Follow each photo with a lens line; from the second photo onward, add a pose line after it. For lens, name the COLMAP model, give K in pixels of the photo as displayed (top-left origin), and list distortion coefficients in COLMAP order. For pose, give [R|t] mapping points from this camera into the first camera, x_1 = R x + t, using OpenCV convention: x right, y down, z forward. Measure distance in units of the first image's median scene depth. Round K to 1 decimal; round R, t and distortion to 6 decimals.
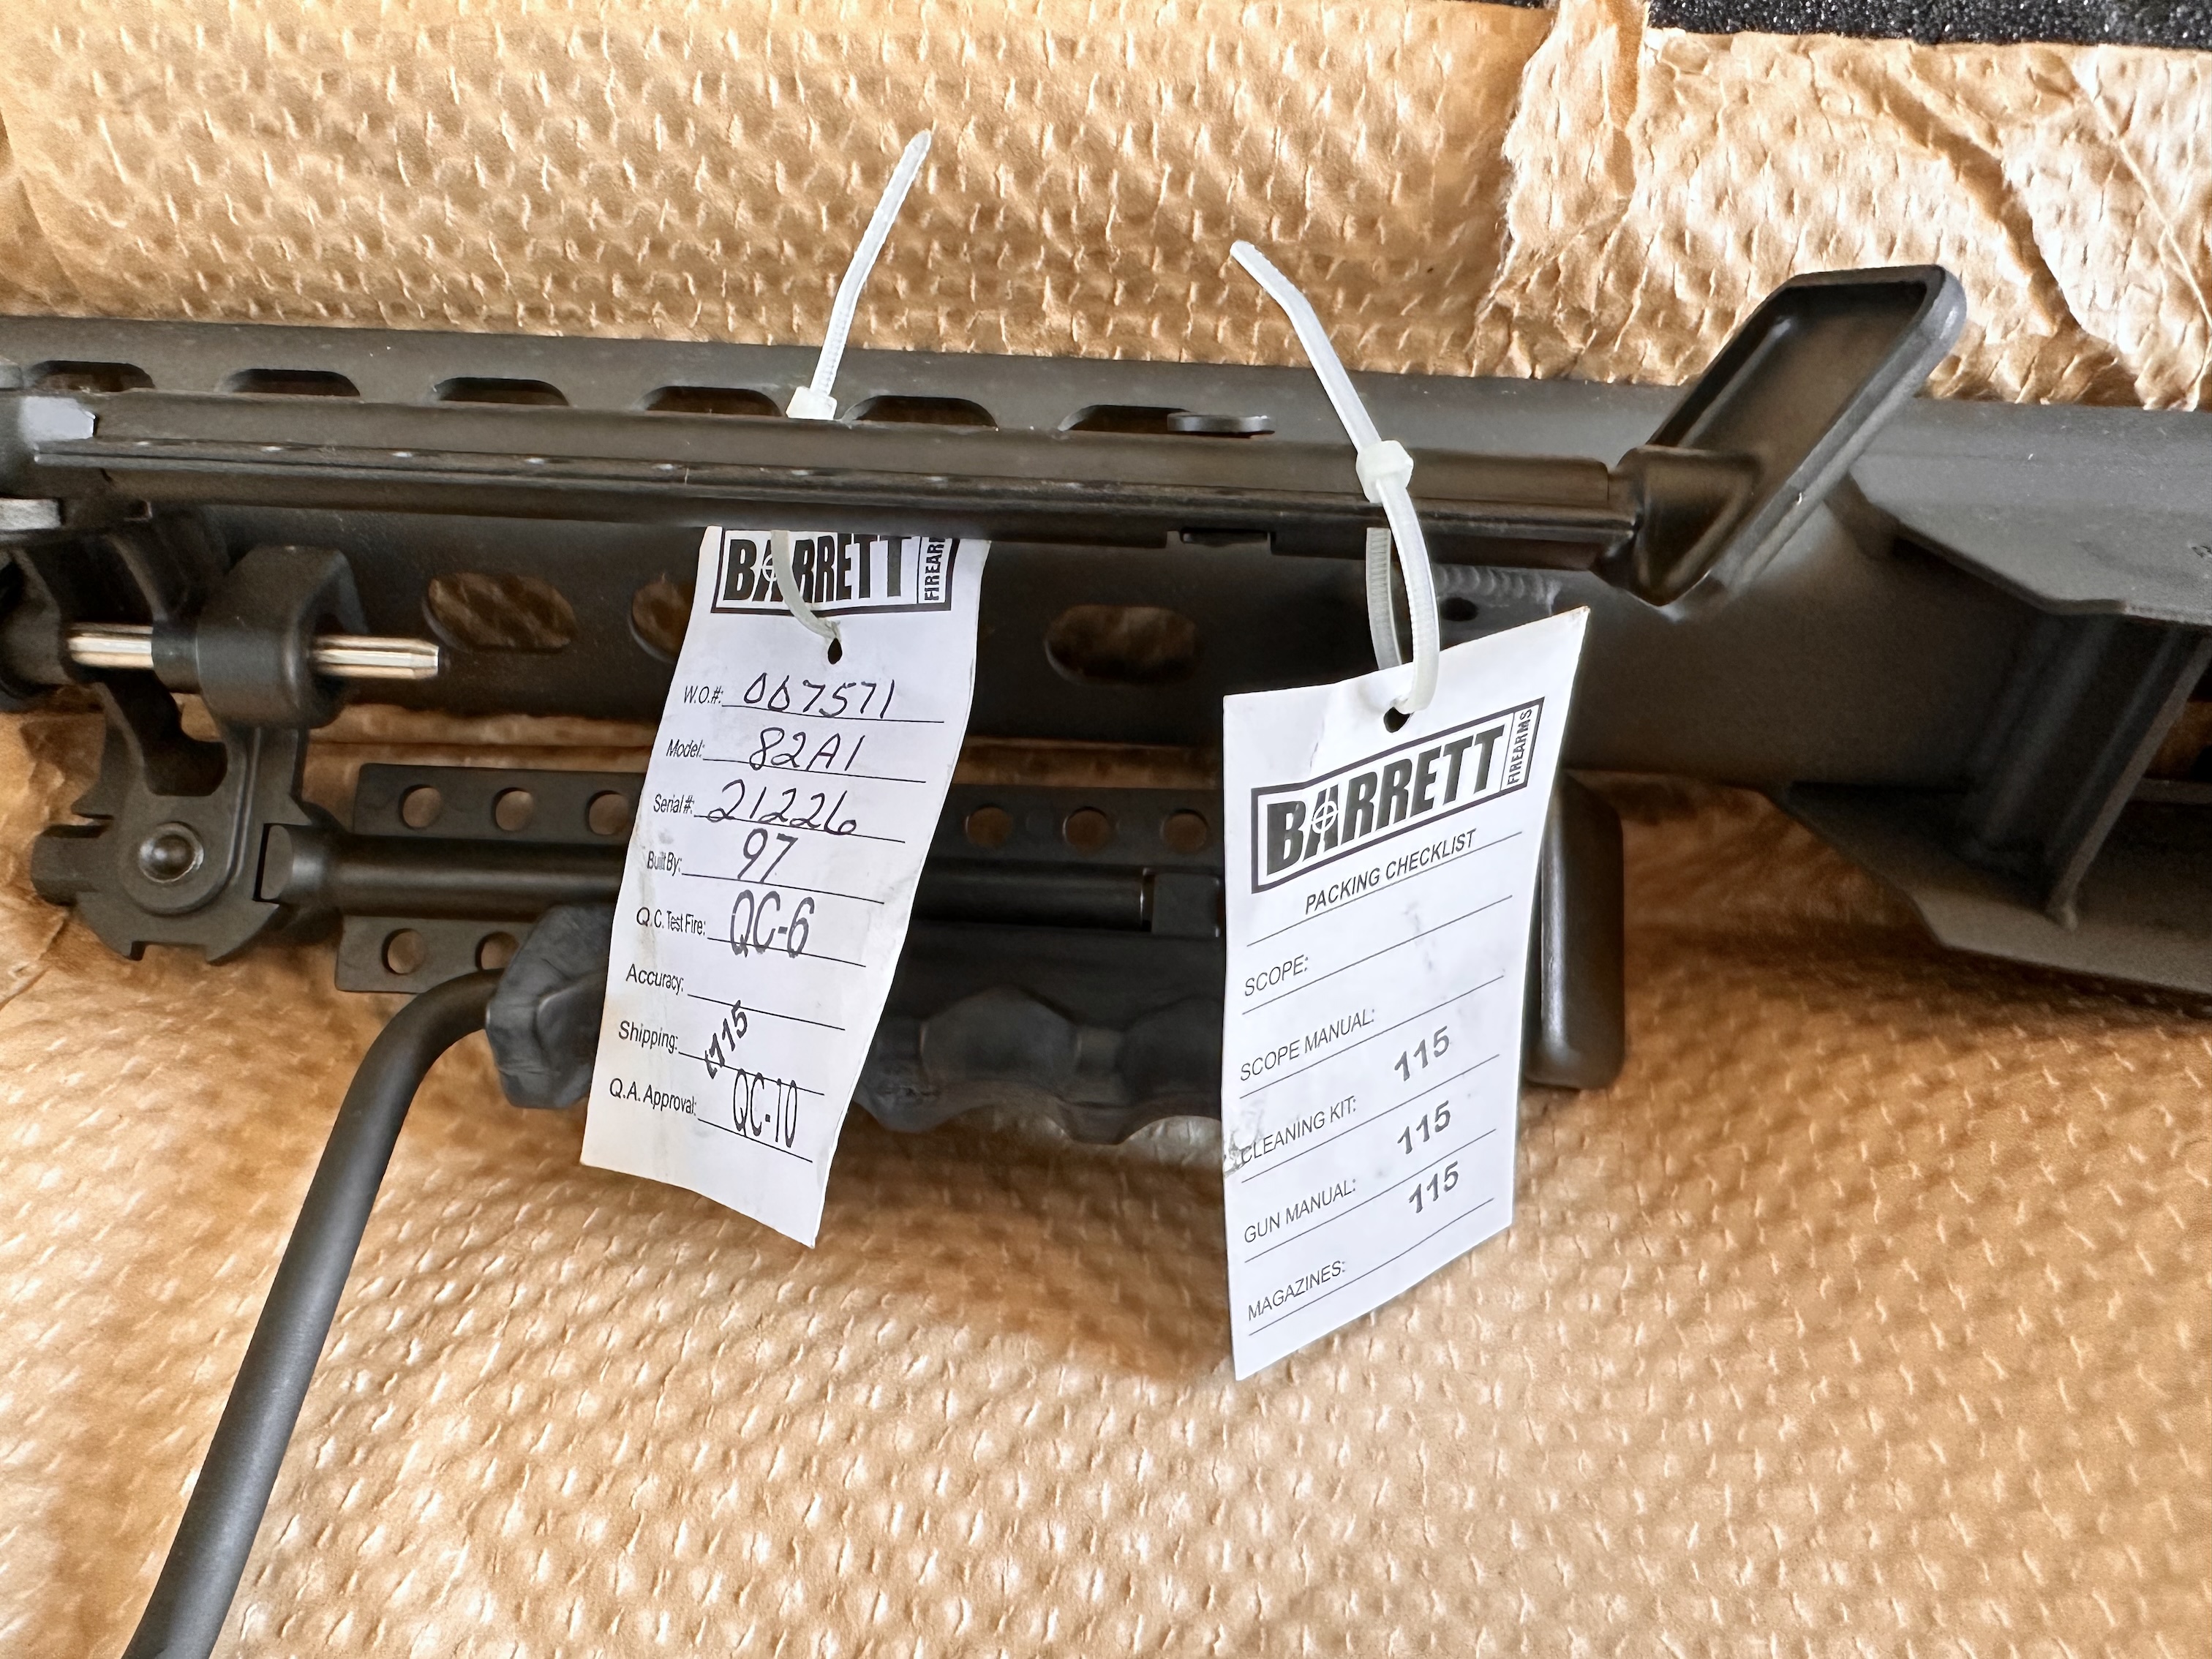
lens RADIAL K [[1617.6, 0, 1046.2], [0, 1617.6, 933.8], [0, 0, 1]] dist [-0.000320, -0.023544]
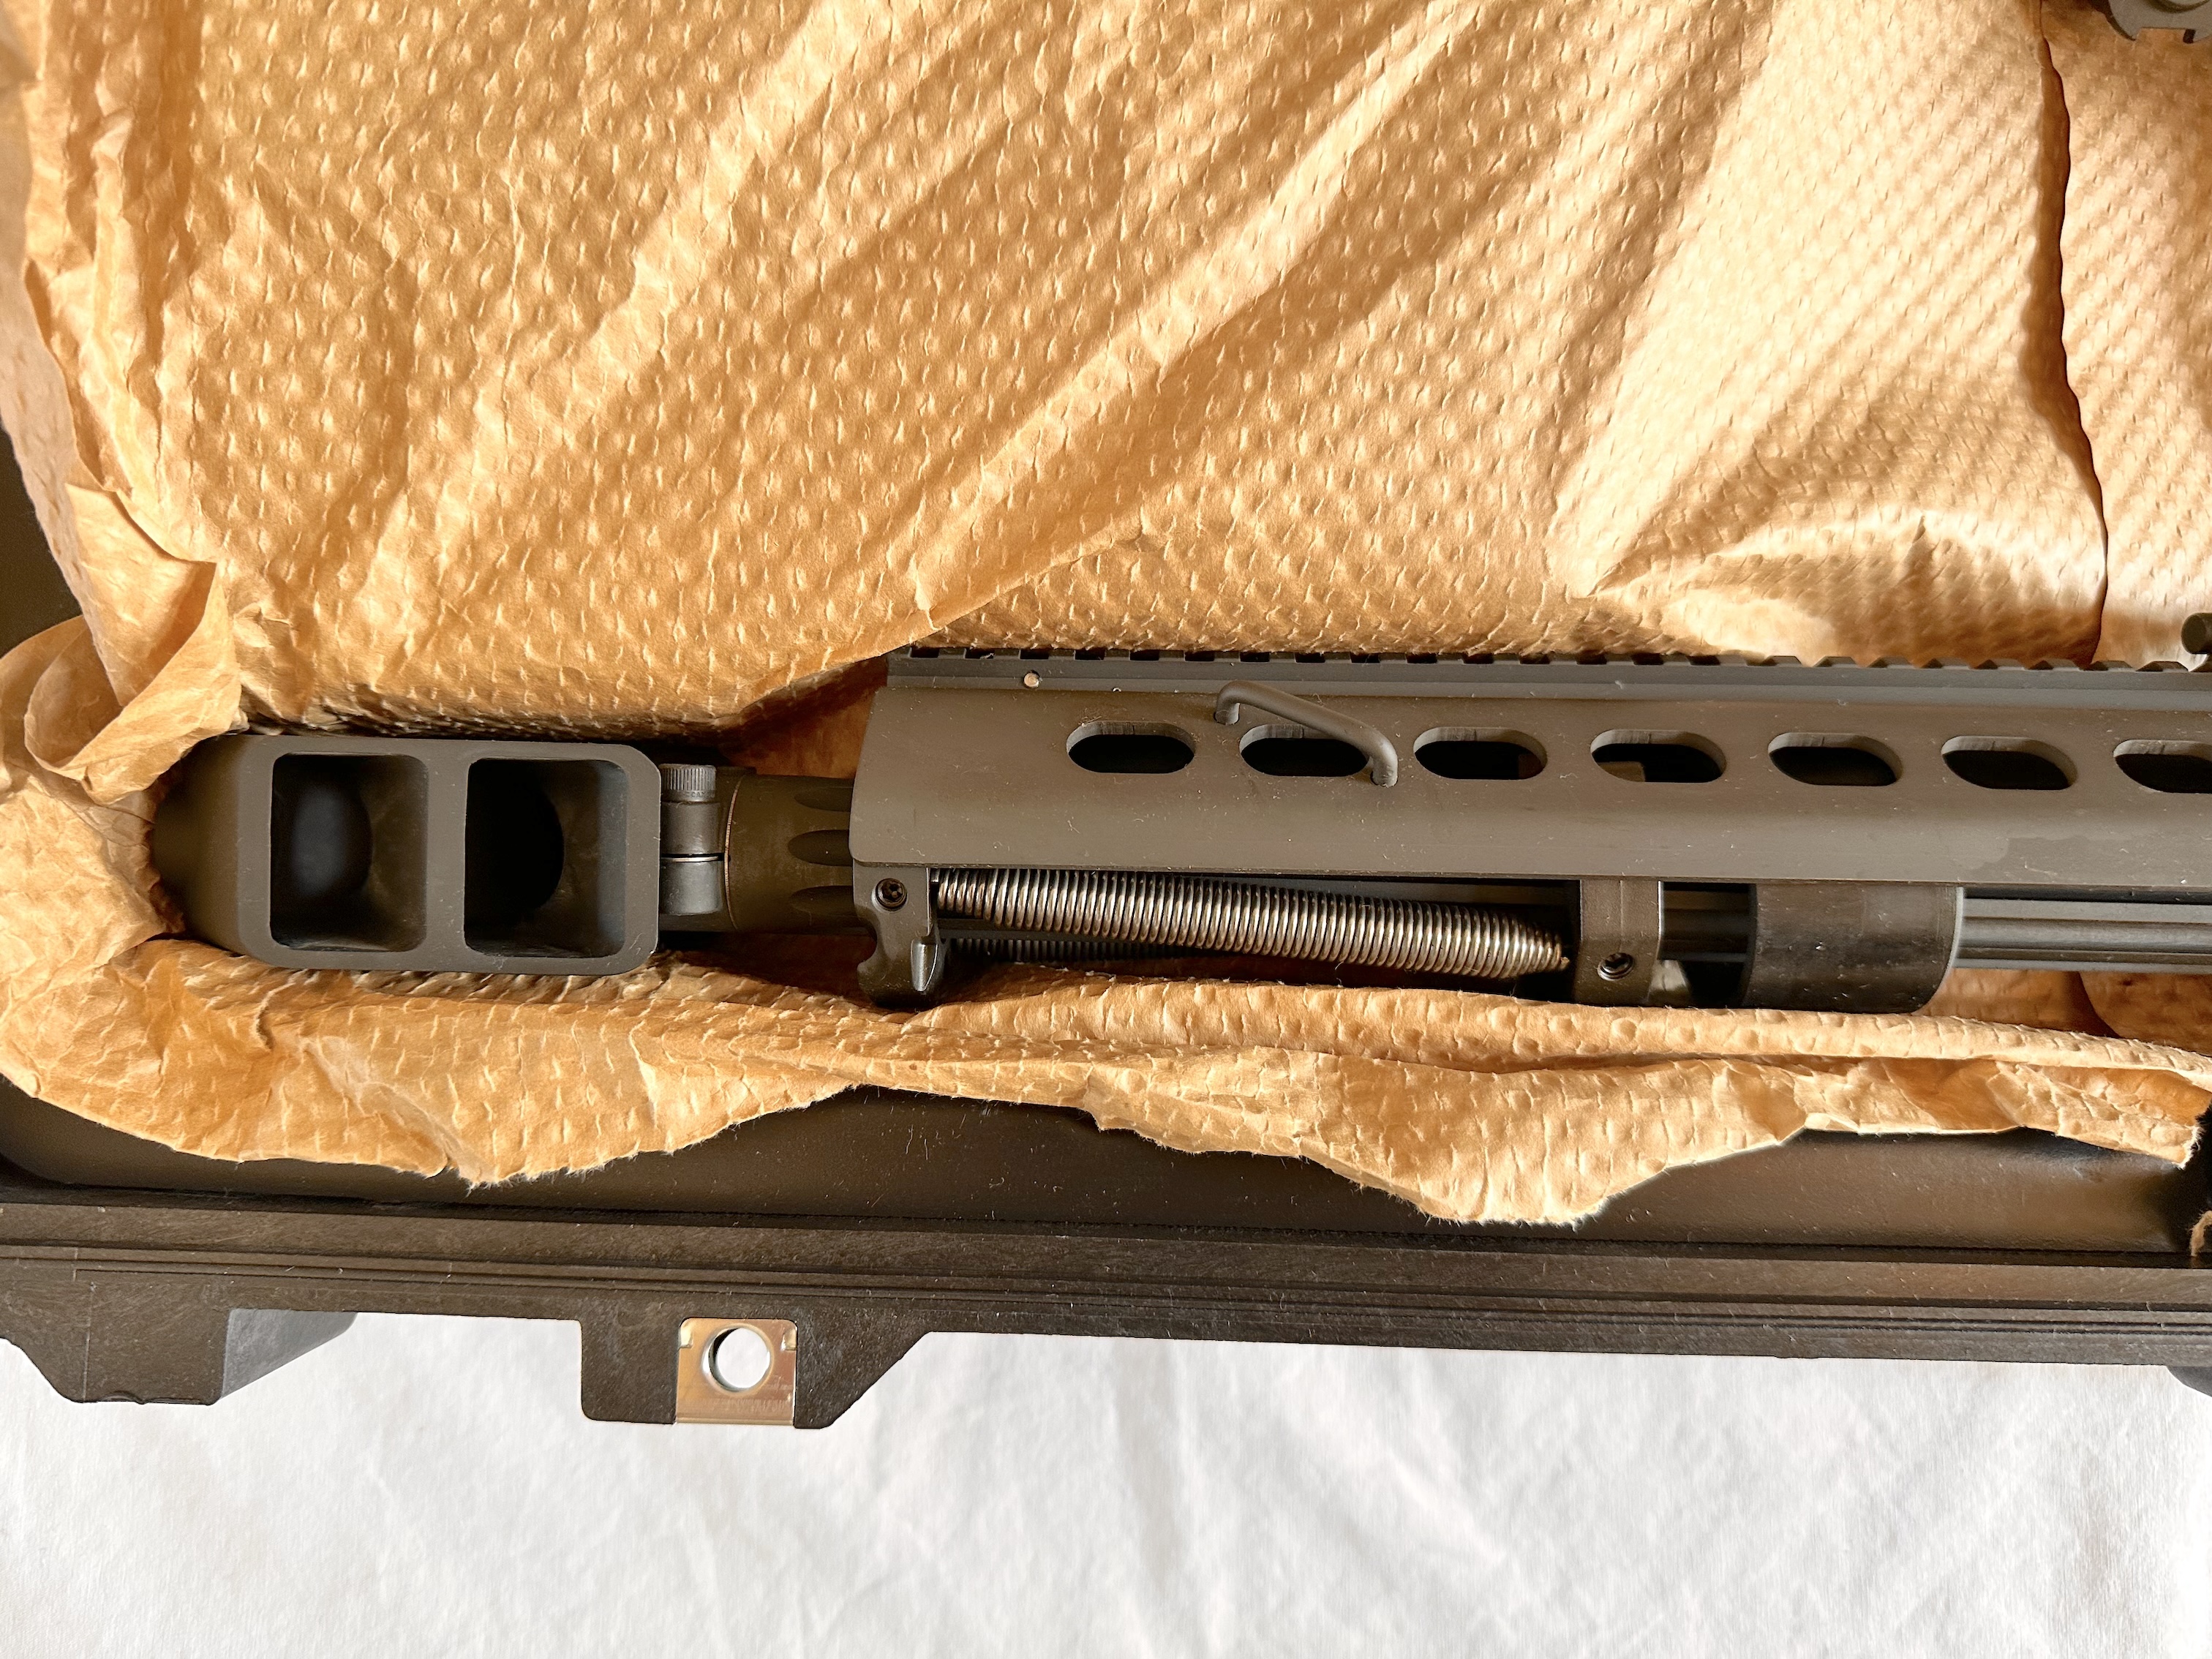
lens RADIAL K [[1585.1, 0, 1091.7], [0, 1585.1, 837.5], [0, 0, 1]] dist [0.016969, -0.034378]
pose [[0.998592, -0.052875, -0.004390, -1.772676], [0.042691, 0.751603, 0.658233, -0.487282], [-0.031504, -0.657493, 0.752802, -0.585624]]
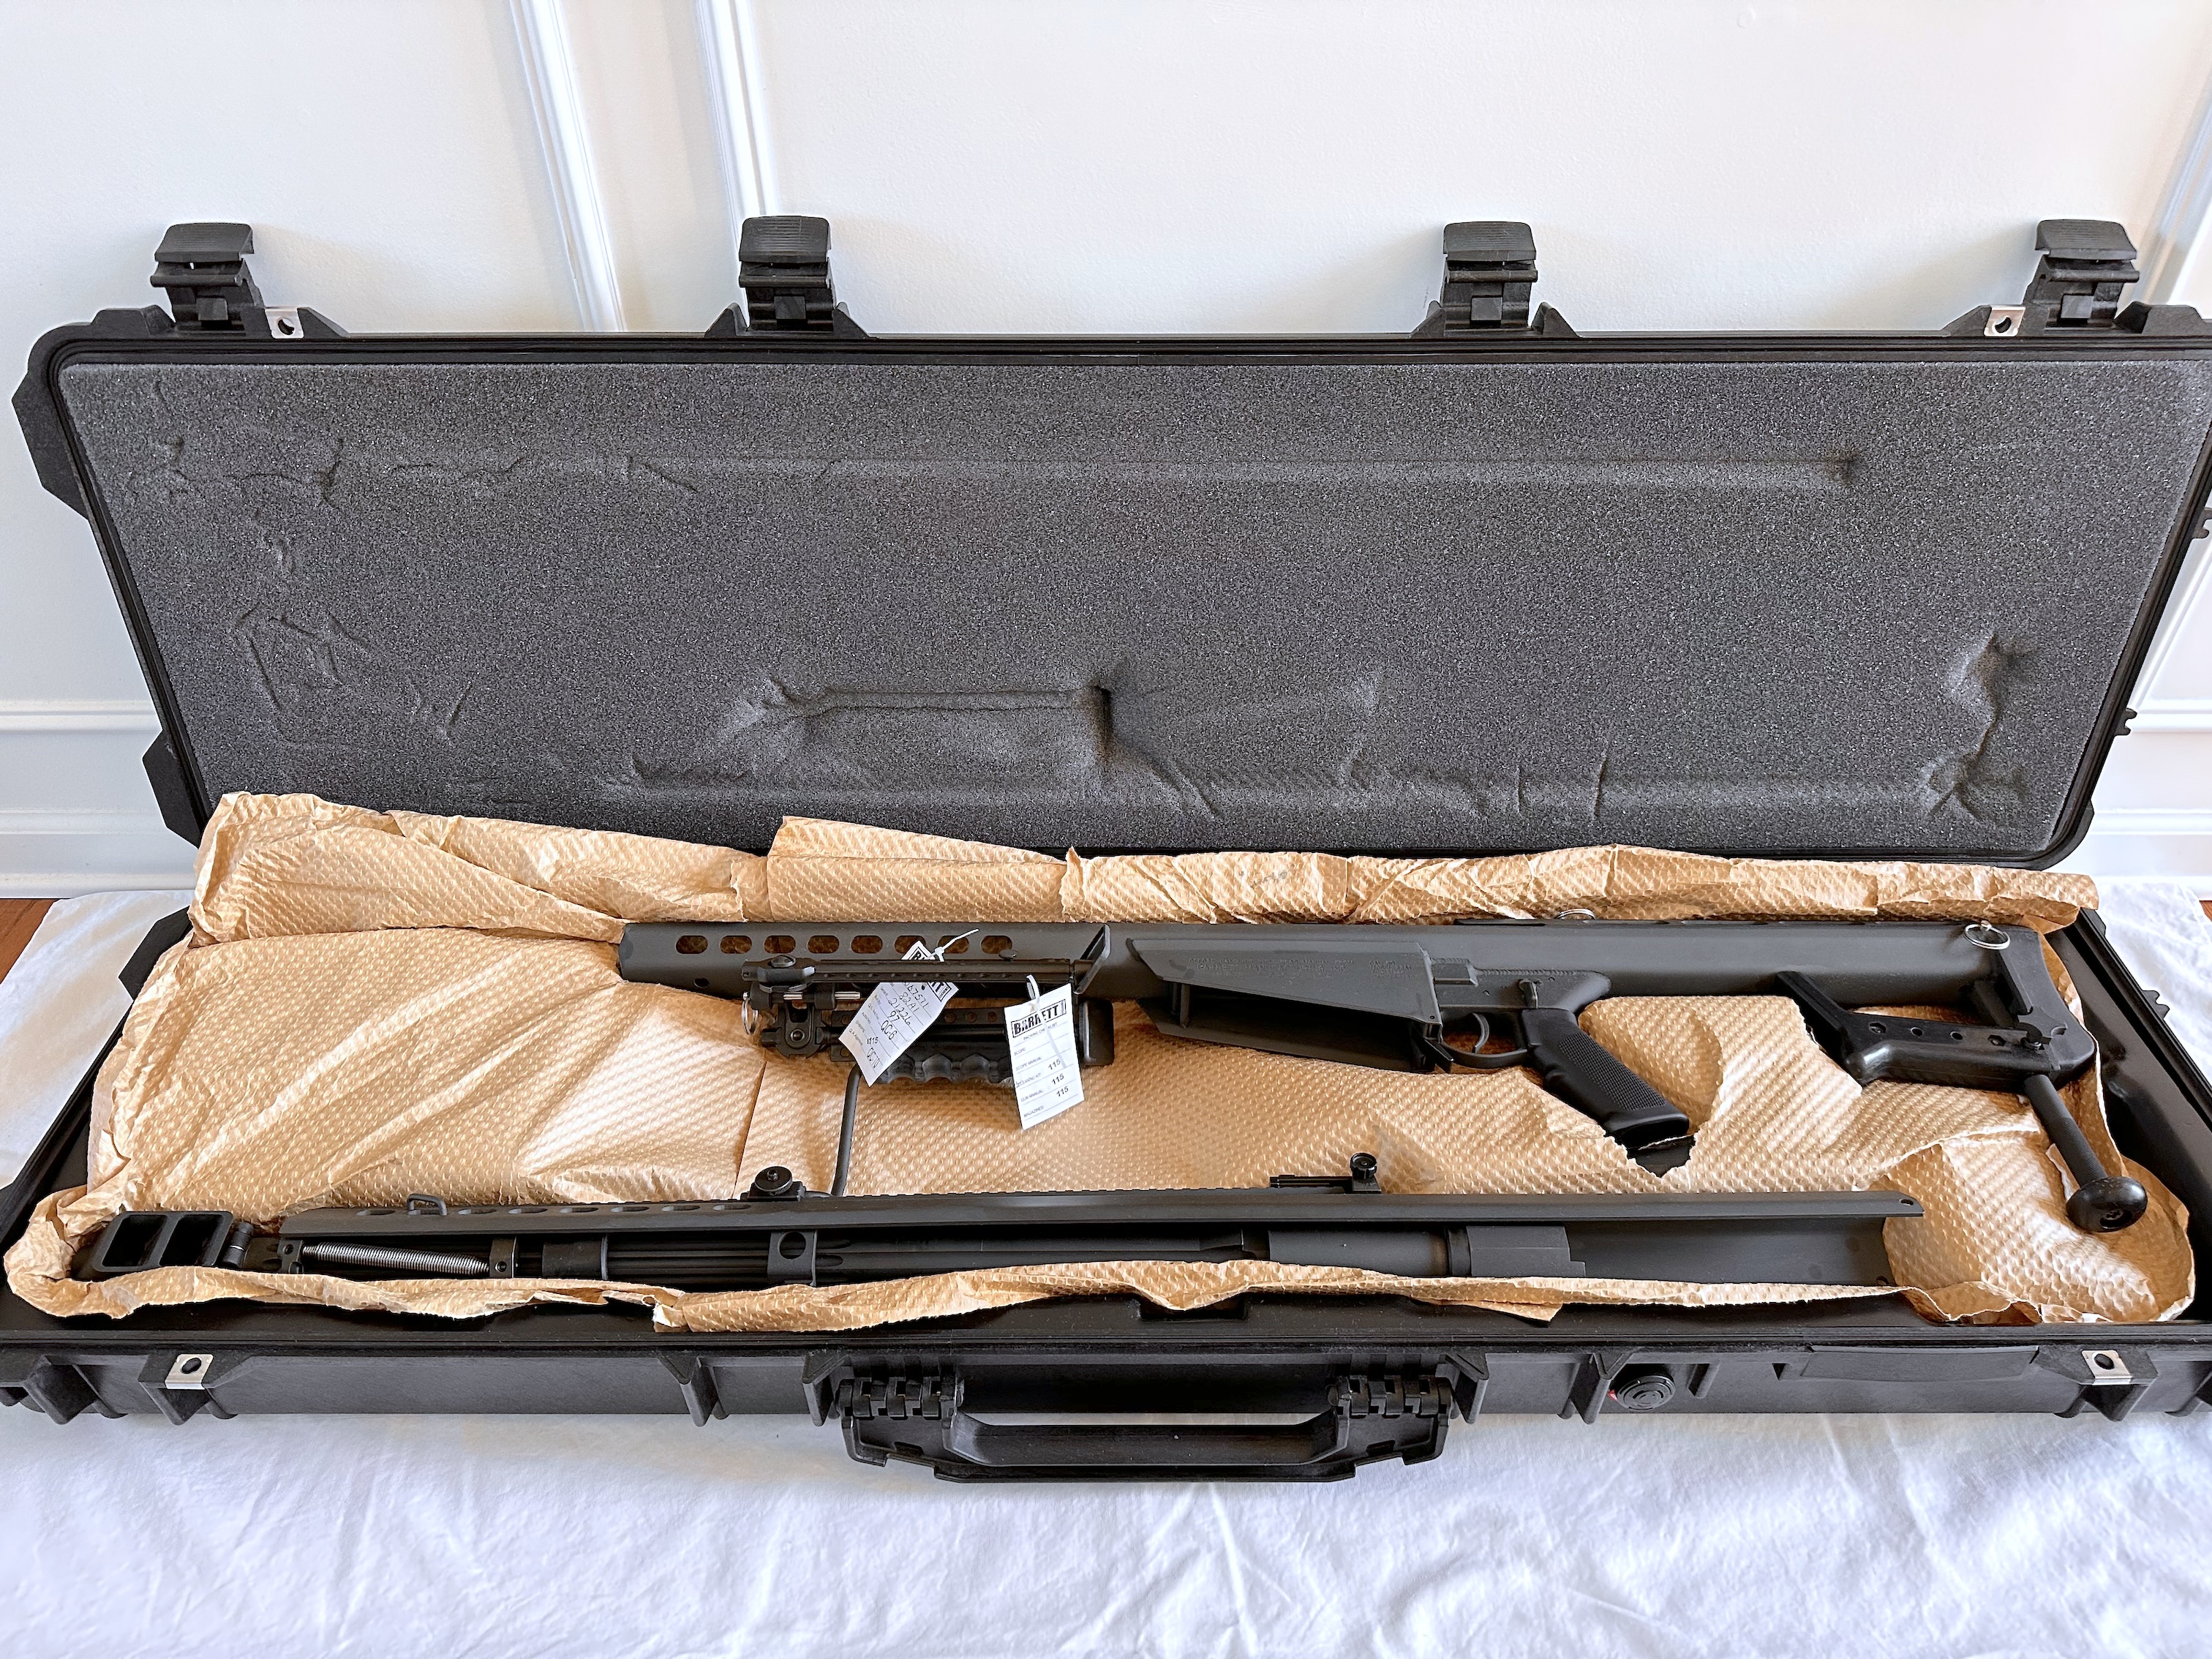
lens RADIAL K [[1585.1, 0, 1102.3], [0, 1585.1, 811.5], [0, 0, 1]] dist [0.016969, -0.034378]
pose [[0.997258, -0.056419, 0.047878, 0.188030], [0.059950, 0.995318, -0.075813, -0.344014], [-0.043377, 0.078476, 0.995972, -4.262704]]
